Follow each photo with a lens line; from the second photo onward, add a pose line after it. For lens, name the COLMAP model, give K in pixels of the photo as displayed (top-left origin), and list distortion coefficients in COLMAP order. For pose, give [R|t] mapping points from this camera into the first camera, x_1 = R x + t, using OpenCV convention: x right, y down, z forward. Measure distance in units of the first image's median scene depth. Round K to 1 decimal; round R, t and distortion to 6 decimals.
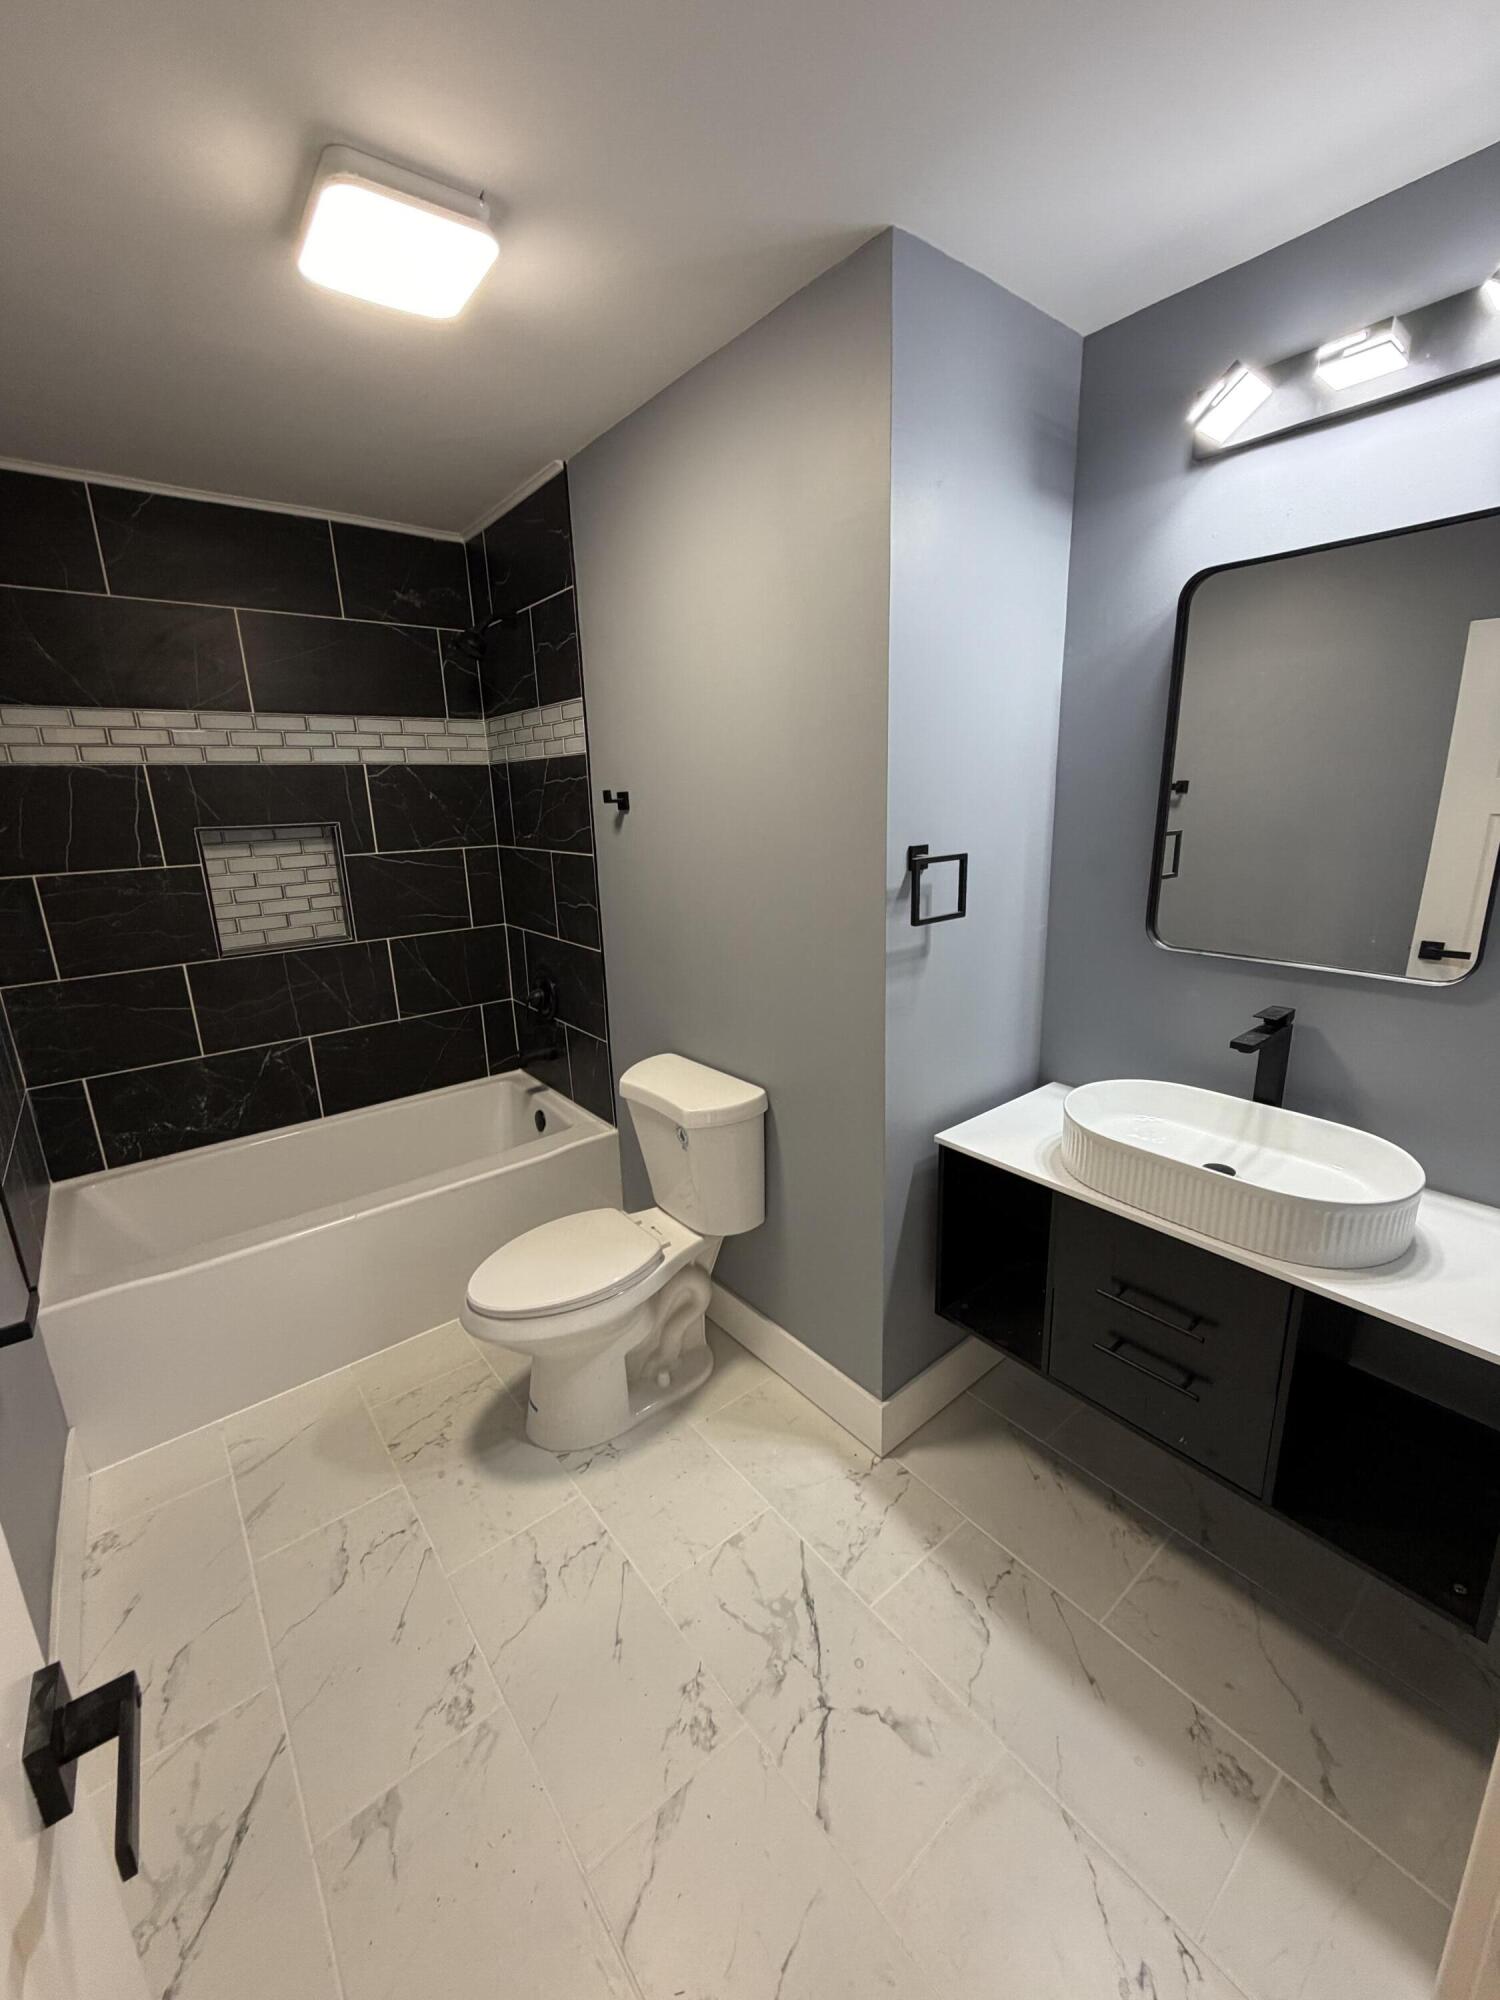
lens RADIAL K [[795.9, 0, 751.1], [0, 795.9, 993.3], [0, 0, 1]] dist [-0.001024, -0.000027]
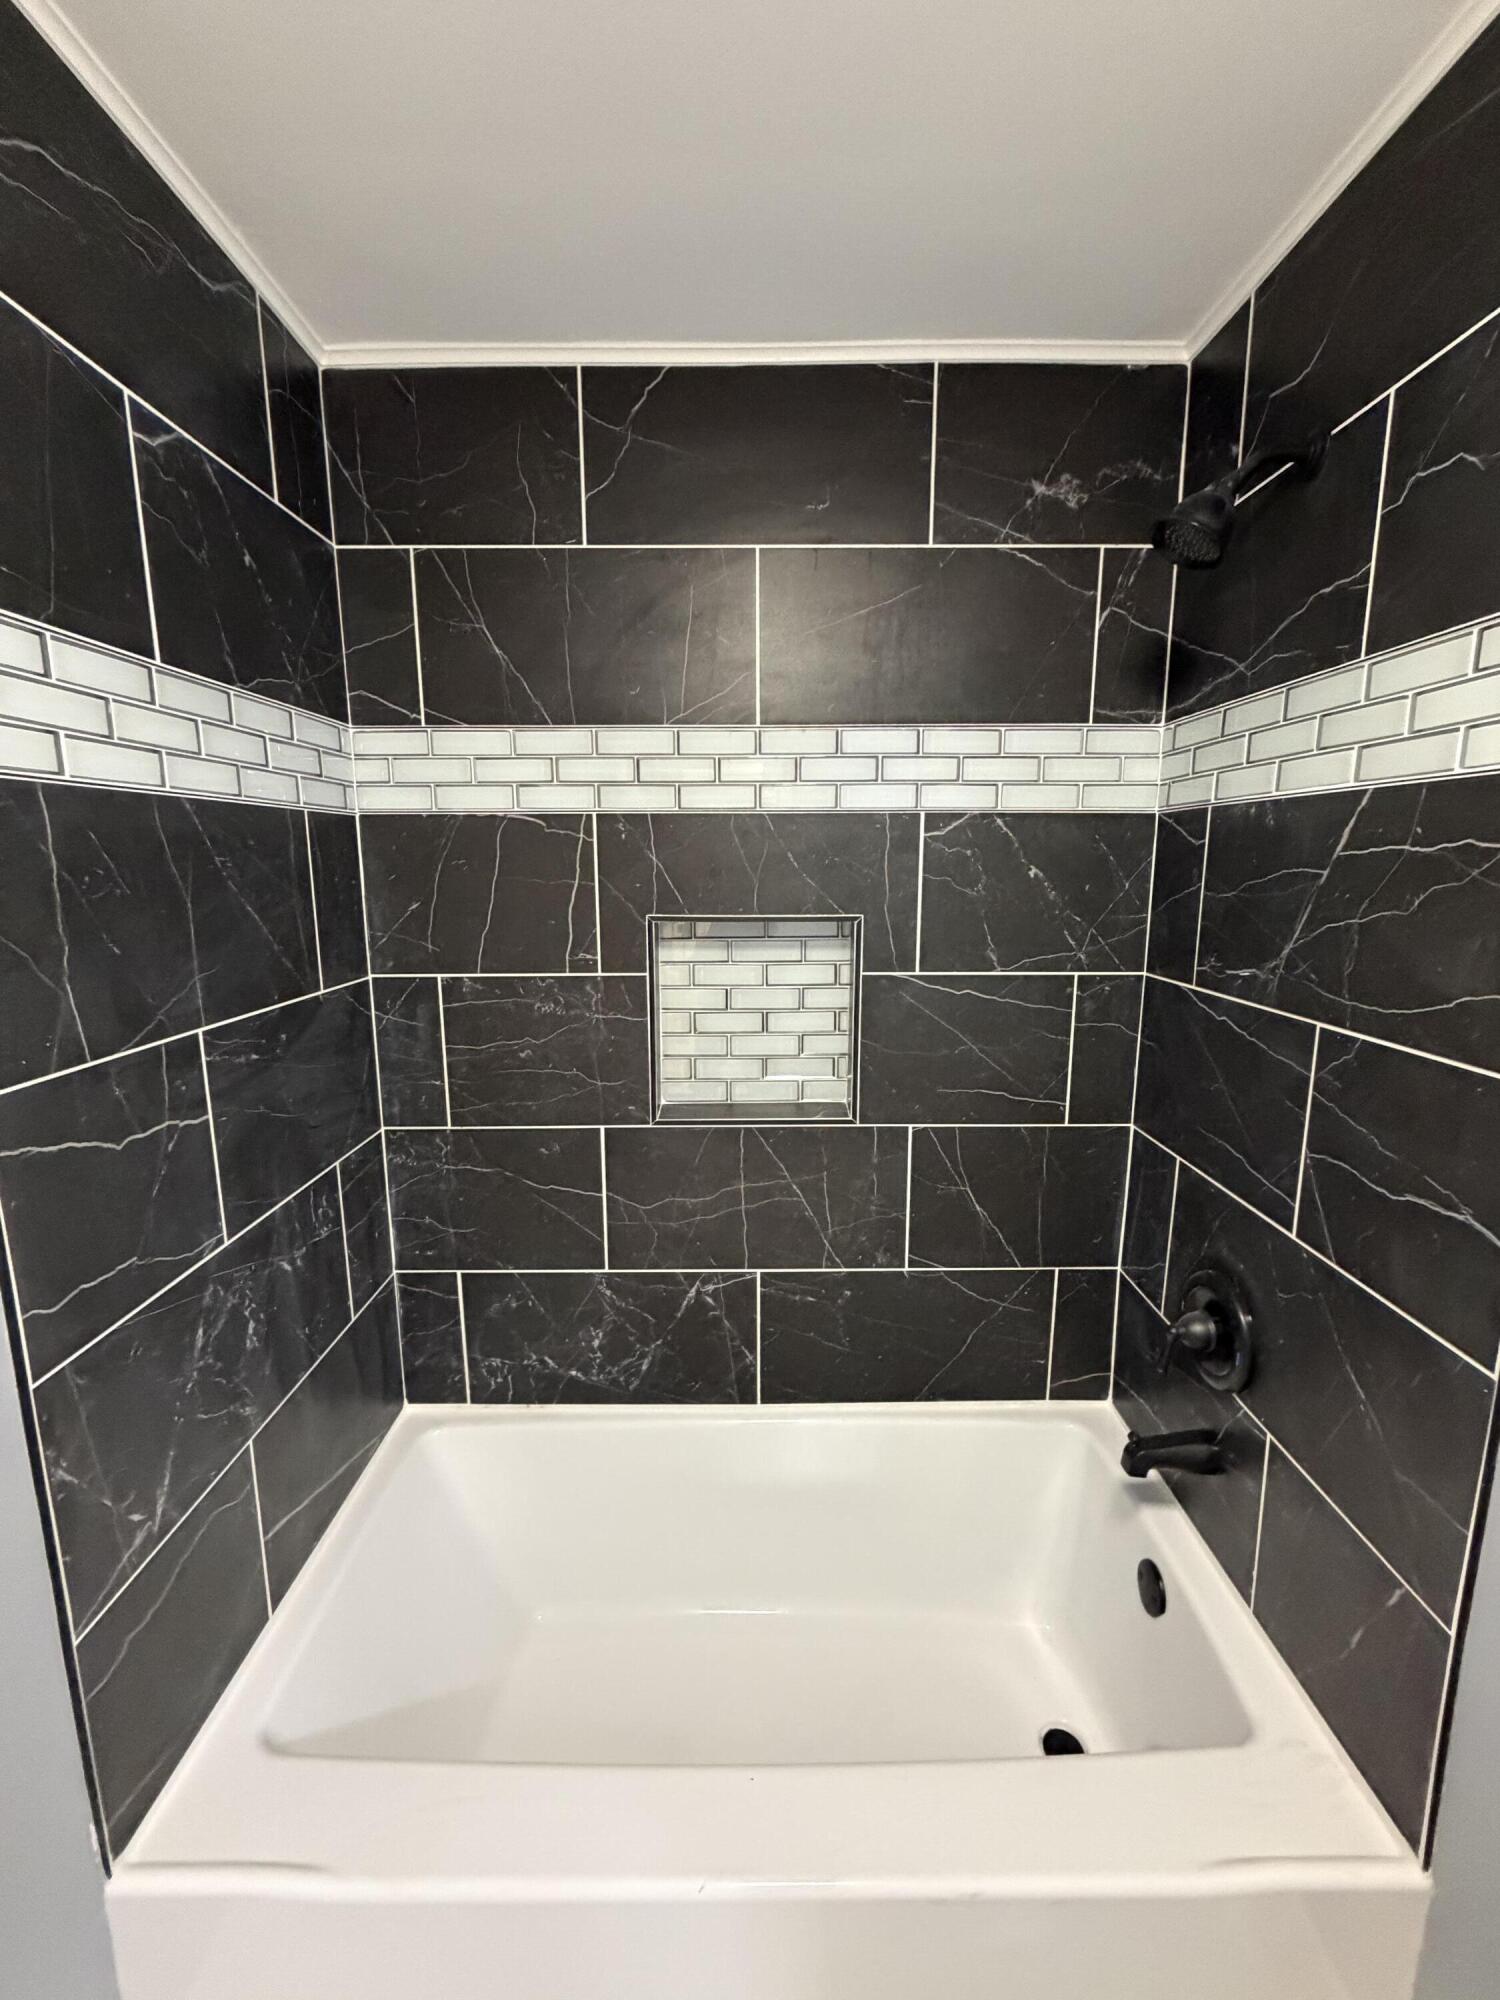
lens RADIAL K [[795.9, 0, 751.1], [0, 795.9, 993.3], [0, 0, 1]] dist [-0.001024, -0.000027]
pose [[0.780701, 0.127631, -0.611732, -0.231588], [-0.172271, 0.984945, -0.014357, -0.139317], [0.600690, 0.116592, 0.790935, 0.518557]]
